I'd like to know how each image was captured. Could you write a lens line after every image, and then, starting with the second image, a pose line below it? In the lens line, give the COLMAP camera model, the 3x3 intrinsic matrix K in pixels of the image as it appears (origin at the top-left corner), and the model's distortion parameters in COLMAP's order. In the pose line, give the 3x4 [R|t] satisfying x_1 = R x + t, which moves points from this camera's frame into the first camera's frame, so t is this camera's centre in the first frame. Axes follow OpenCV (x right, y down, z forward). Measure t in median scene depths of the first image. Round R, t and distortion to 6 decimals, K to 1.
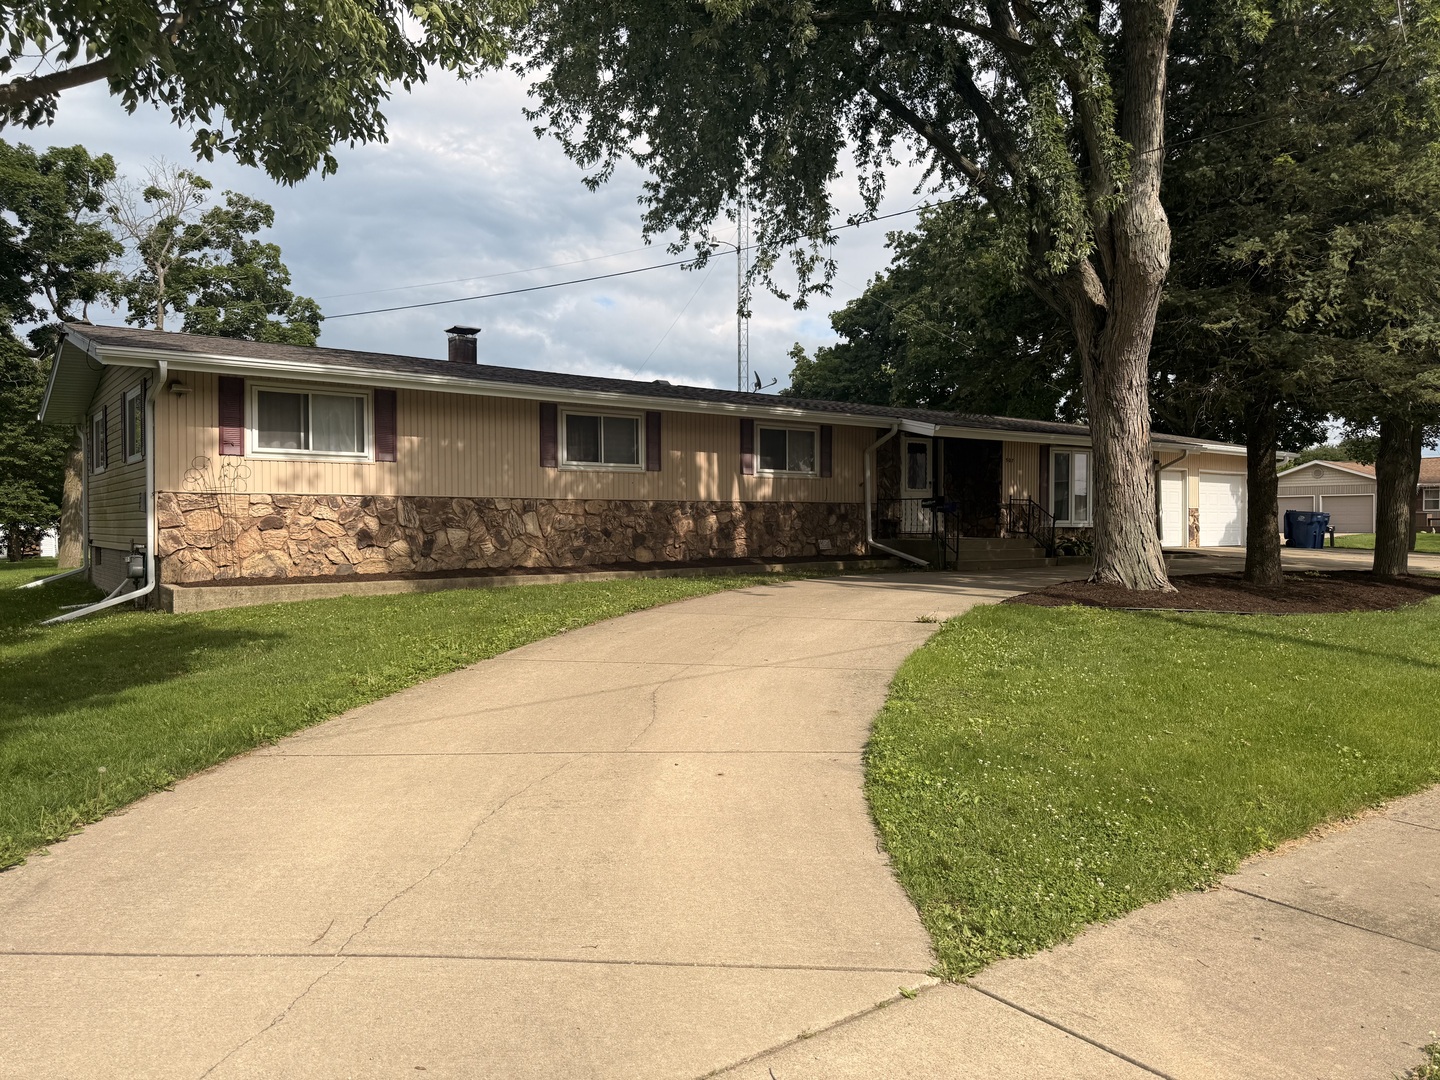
lens RADIAL K [[1014.1, 0, 720.0], [0, 1014.1, 540.0], [0, 0, 1]] dist [0.130089, -0.189843]
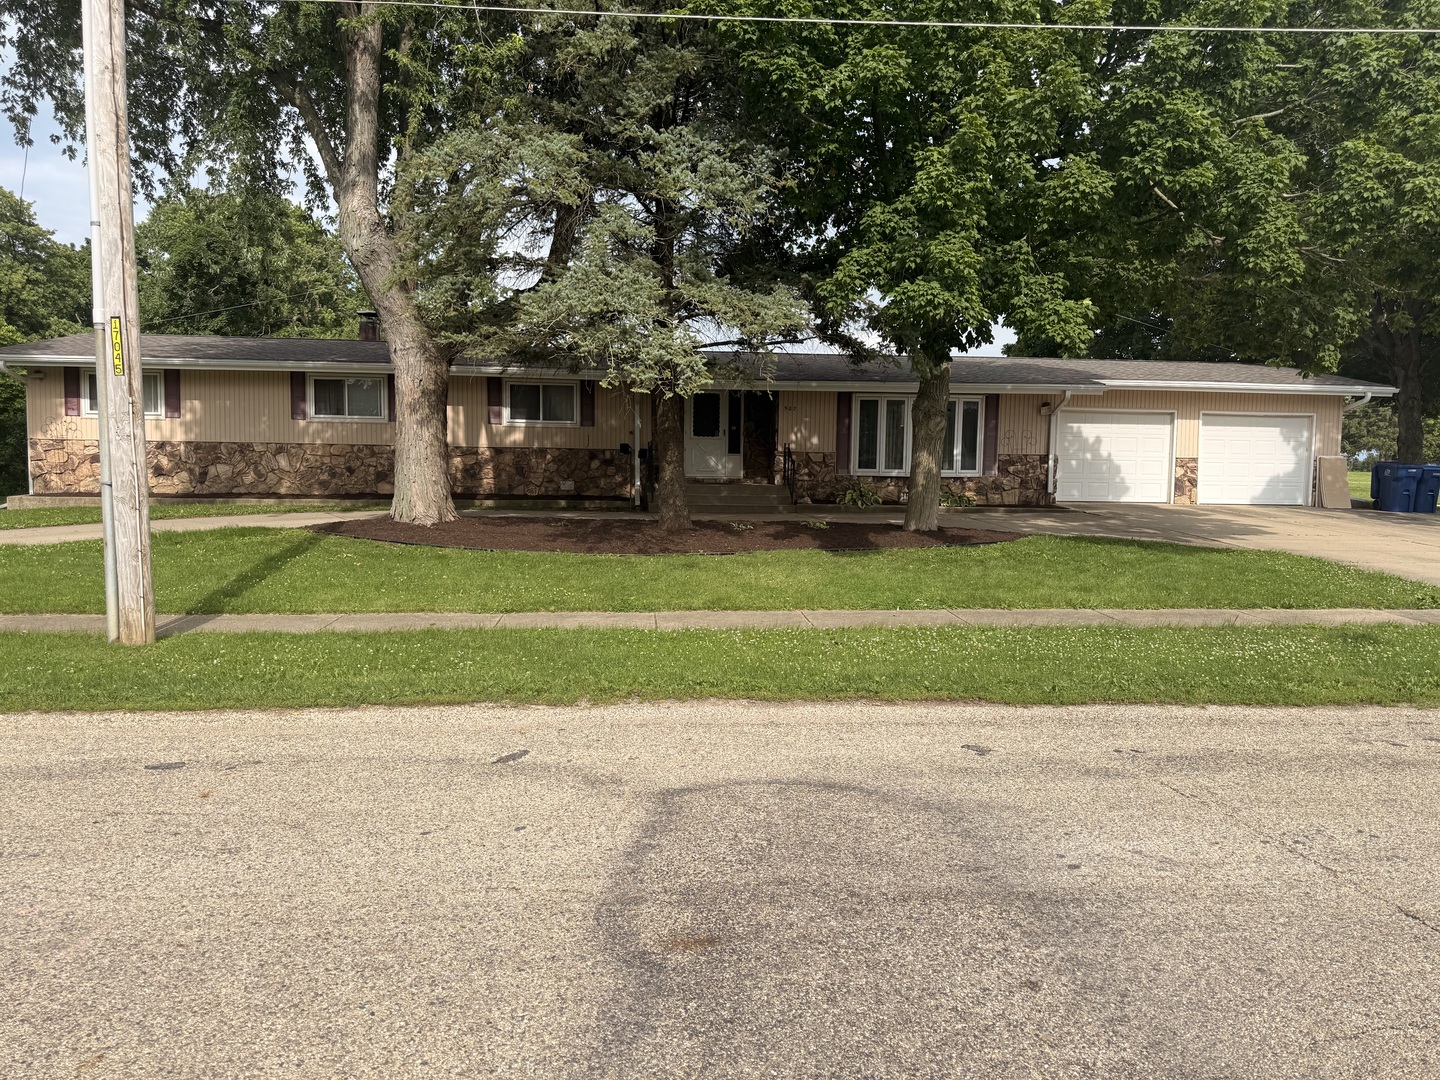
lens RADIAL K [[1014.1, 0, 720.0], [0, 1014.1, 540.0], [0, 0, 1]] dist [0.130089, -0.189843]
pose [[0.844111, 0.054629, -0.533378, 1.015353], [-0.024237, 0.997667, 0.063824, -0.013559], [0.535620, -0.040947, 0.843466, 0.144229]]
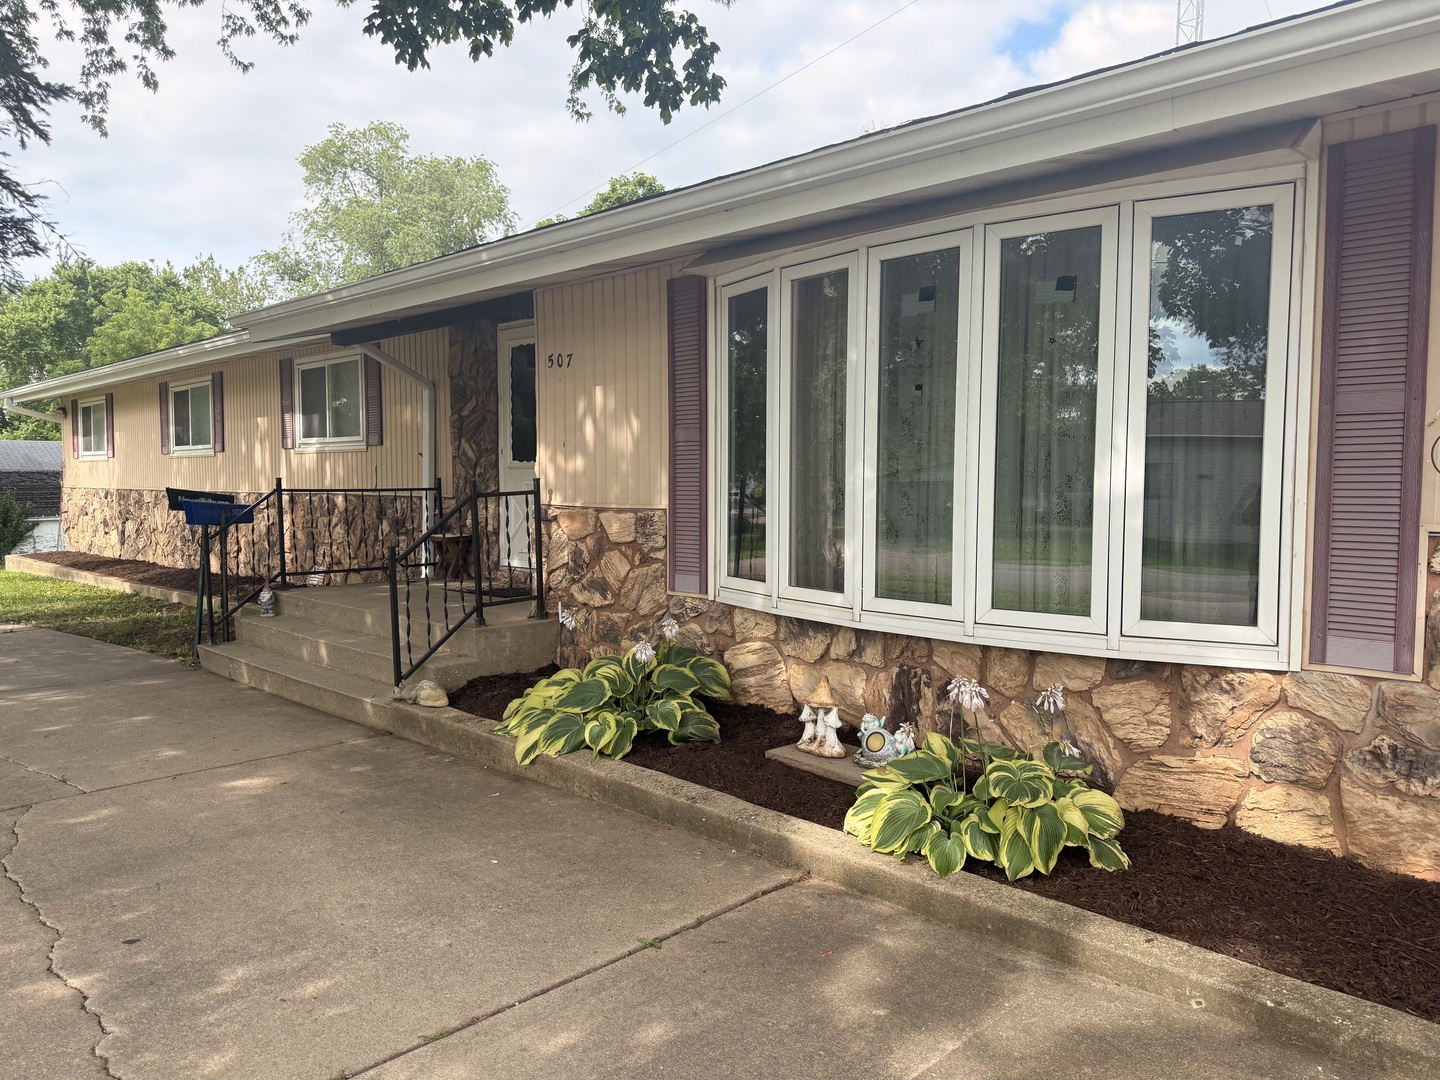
lens RADIAL K [[1014.1, 0, 720.0], [0, 1014.1, 540.0], [0, 0, 1]] dist [0.130089, -0.189843]
pose [[0.155832, 0.060055, -0.985956, 0.776115], [-0.020844, 0.998128, 0.057502, -0.057474], [0.987564, 0.011590, 0.156792, 1.323814]]
